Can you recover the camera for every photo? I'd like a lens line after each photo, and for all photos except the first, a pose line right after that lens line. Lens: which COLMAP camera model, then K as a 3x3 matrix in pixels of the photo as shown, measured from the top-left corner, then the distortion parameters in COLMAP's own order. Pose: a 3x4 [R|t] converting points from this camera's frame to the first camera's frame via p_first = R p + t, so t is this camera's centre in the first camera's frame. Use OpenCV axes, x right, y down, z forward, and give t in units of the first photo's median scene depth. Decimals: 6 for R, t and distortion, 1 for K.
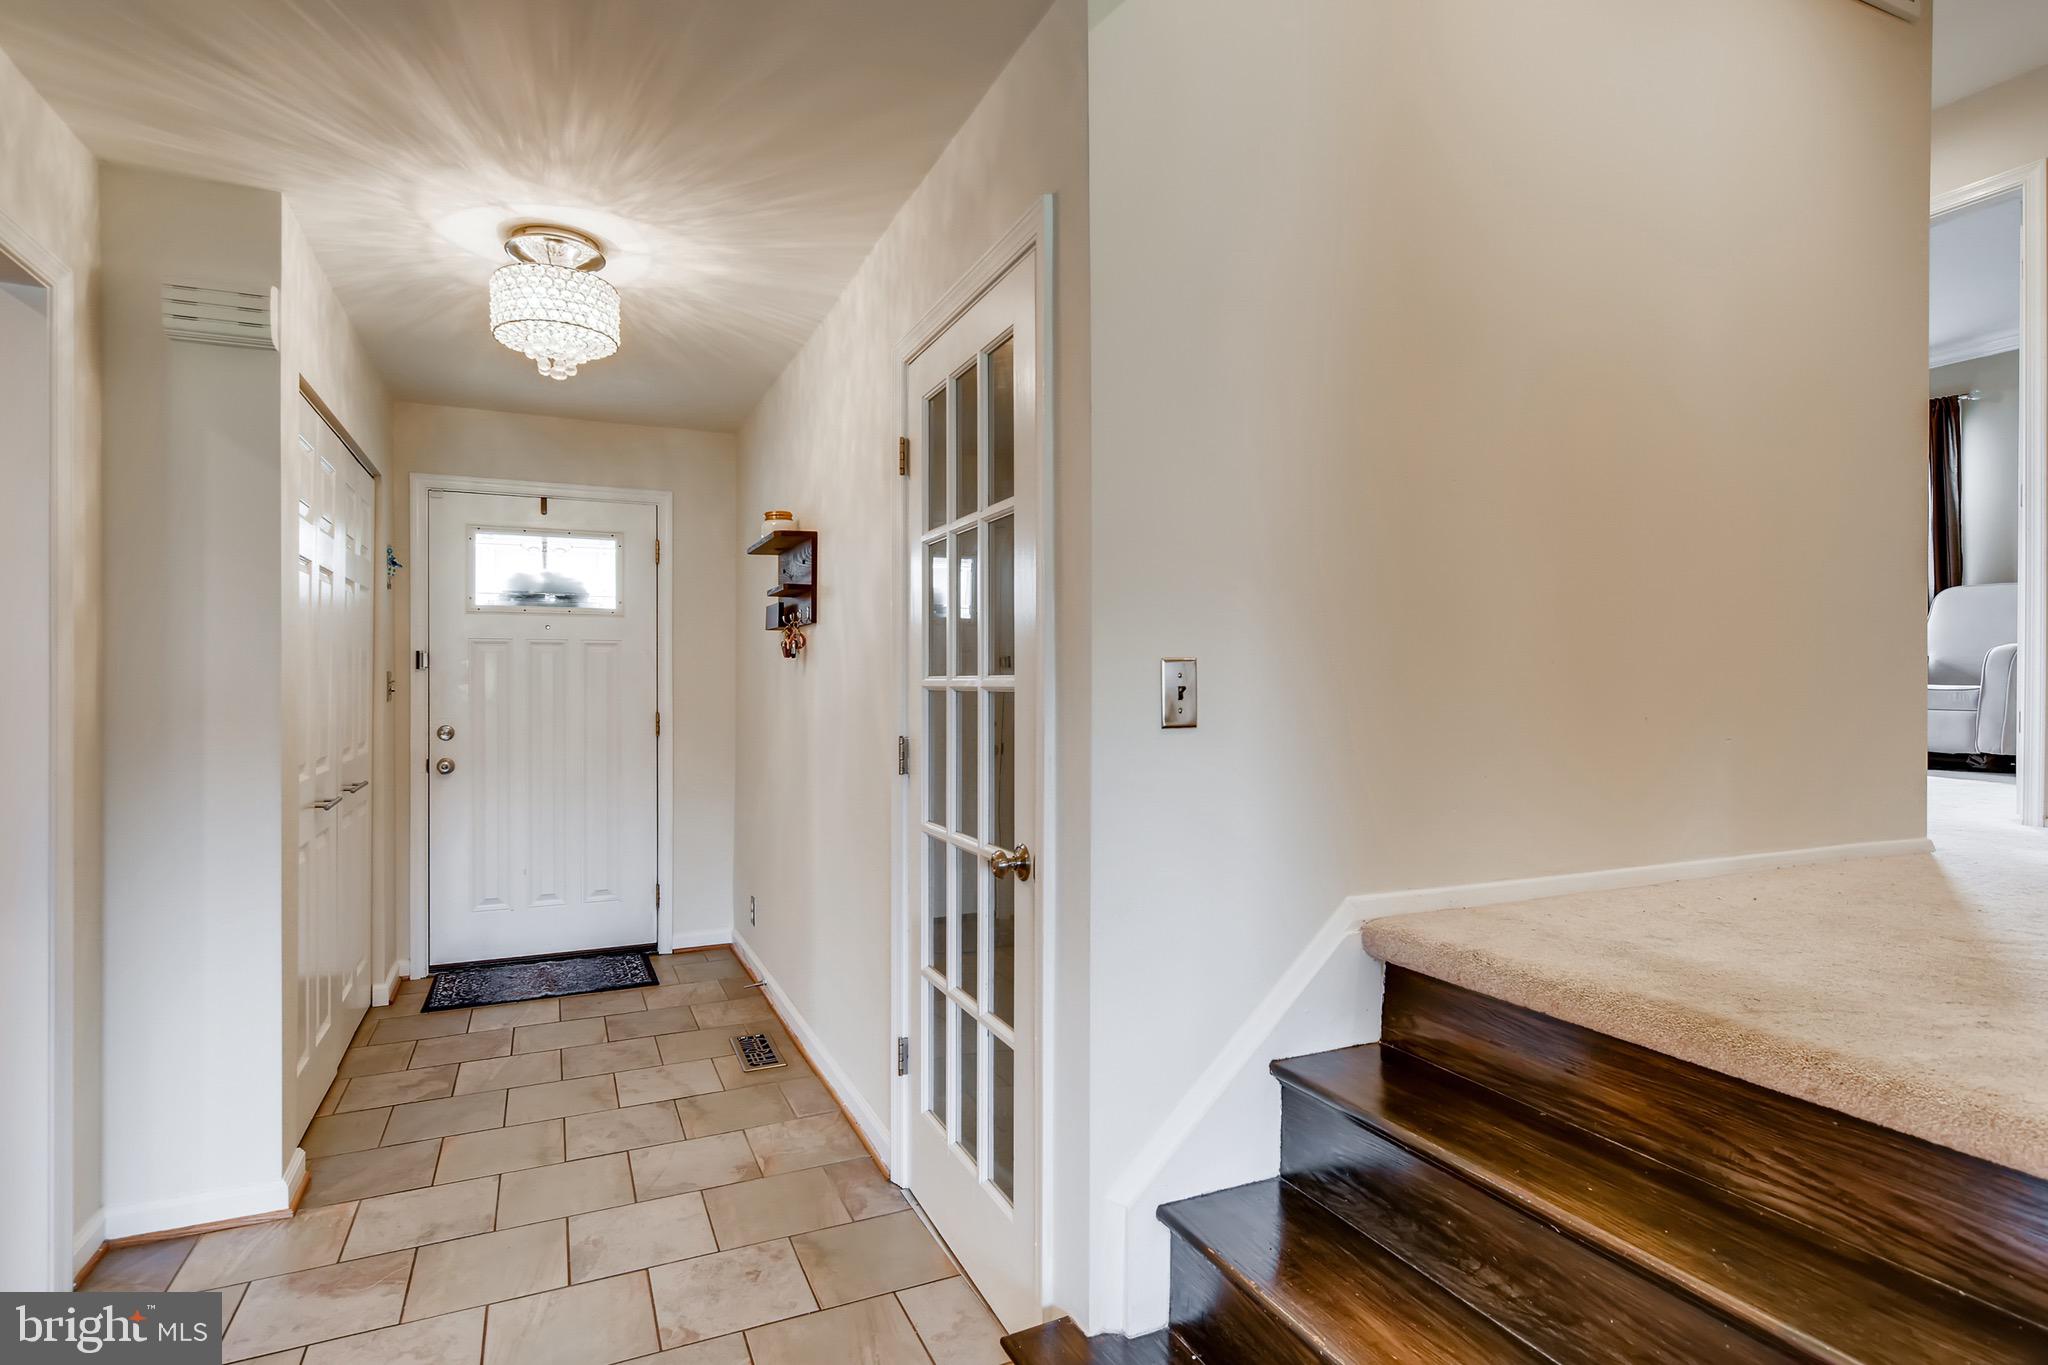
lens RADIAL K [[1040.8, 0, 1031.5], [0, 1040.8, 681.9], [0, 0, 1]] dist [0.000215, 0.002349]
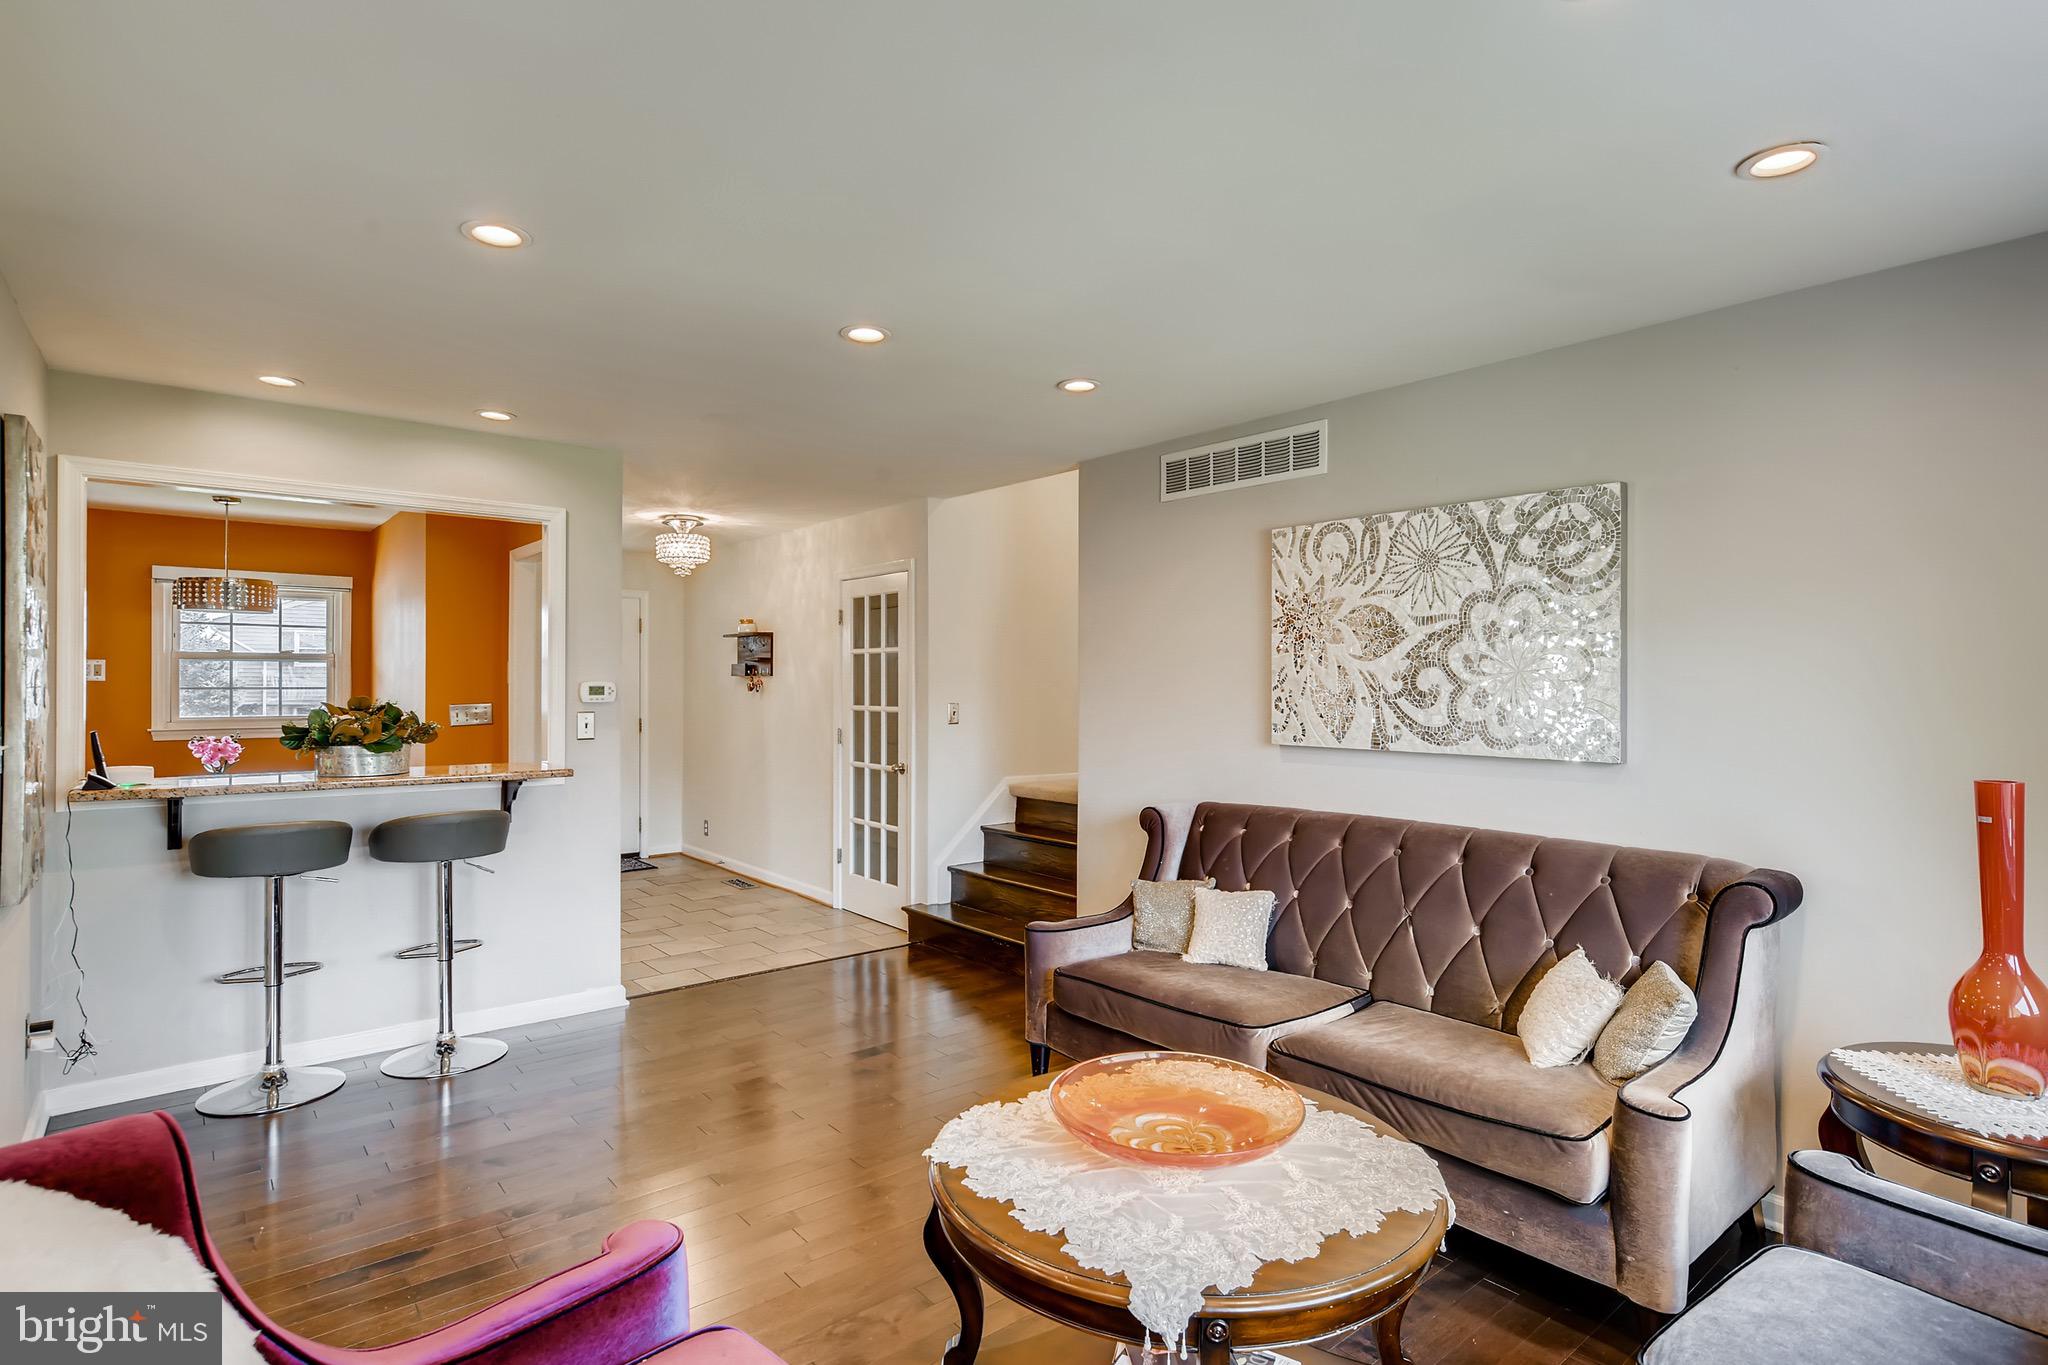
lens RADIAL K [[1040.8, 0, 1031.5], [0, 1040.8, 681.9], [0, 0, 1]] dist [0.000215, 0.002349]
pose [[0.966953, -0.001359, 0.254952, -0.365444], [0.000468, 0.999994, 0.003553, -0.080188], [-0.254955, -0.003316, 0.966947, -1.784490]]
